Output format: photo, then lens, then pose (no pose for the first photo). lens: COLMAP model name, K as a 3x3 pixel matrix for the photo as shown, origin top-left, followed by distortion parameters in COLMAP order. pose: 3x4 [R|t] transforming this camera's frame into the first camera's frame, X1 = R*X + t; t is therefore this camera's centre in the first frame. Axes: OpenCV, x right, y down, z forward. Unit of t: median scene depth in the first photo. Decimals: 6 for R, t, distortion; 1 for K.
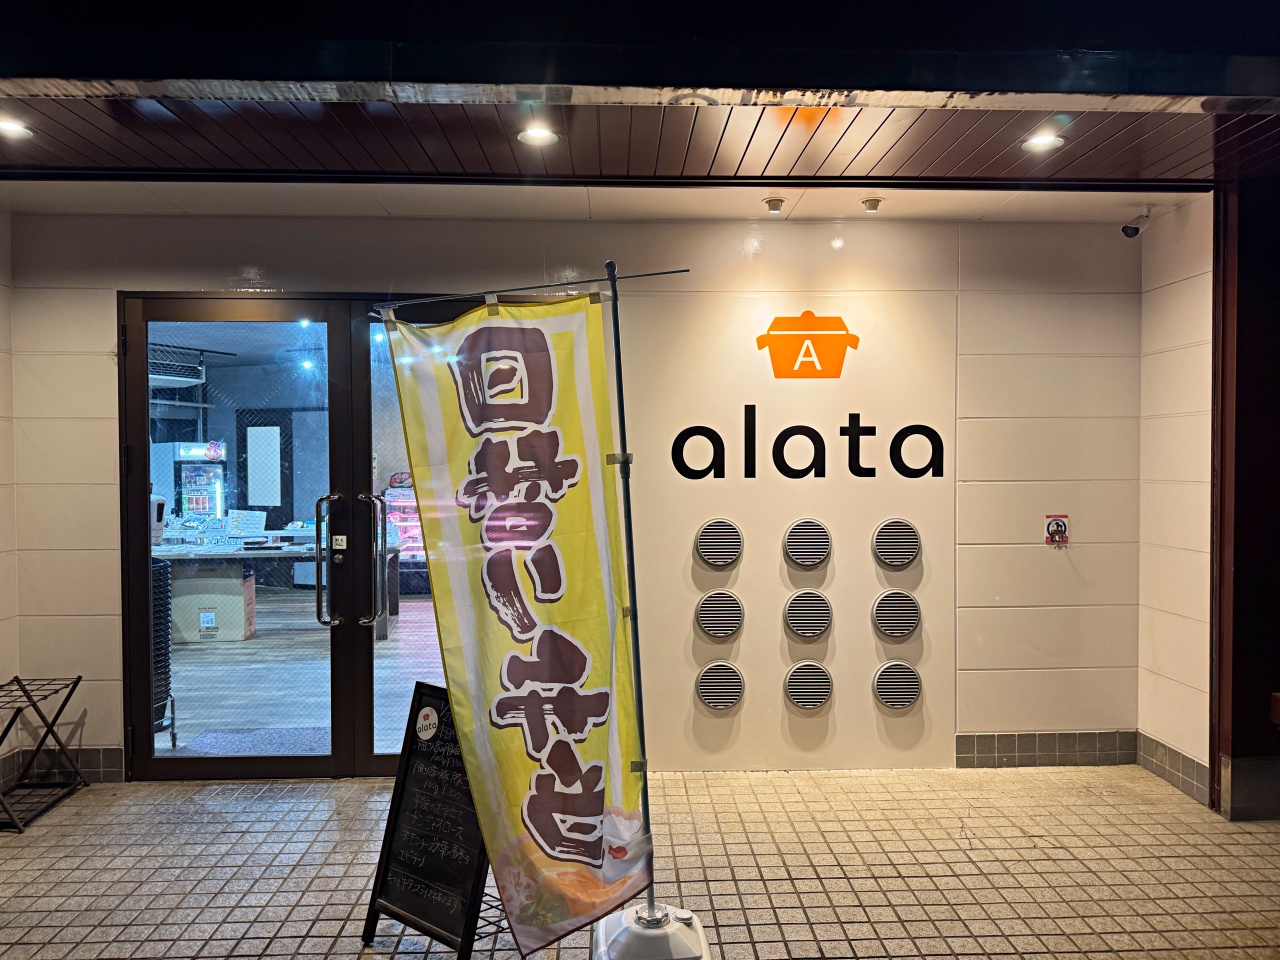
lens RADIAL K [[919.9, 0, 640.0], [0, 919.9, 480.0], [0, 0, 1]] dist [0.088147, 0.000155]
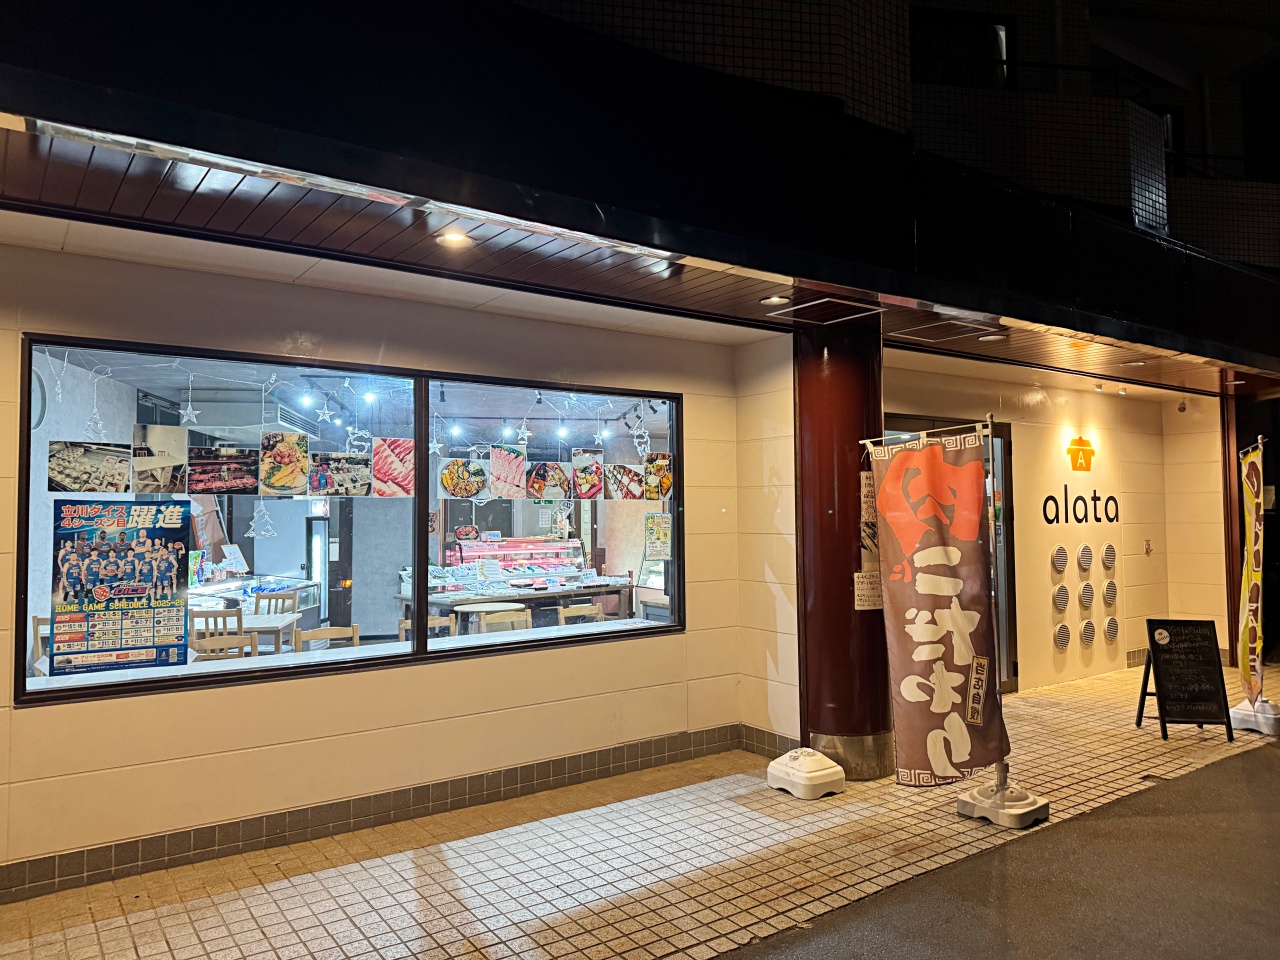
lens RADIAL K [[909.2, 0, 640.0], [0, 909.2, 480.0], [0, 0, 1]] dist [0.005025, 0.001485]
pose [[0.839829, 0.010226, 0.542755, -1.610160], [0.028065, 0.997668, -0.062224, -0.000087], [-0.542125, 0.067490, 0.837583, -0.085014]]
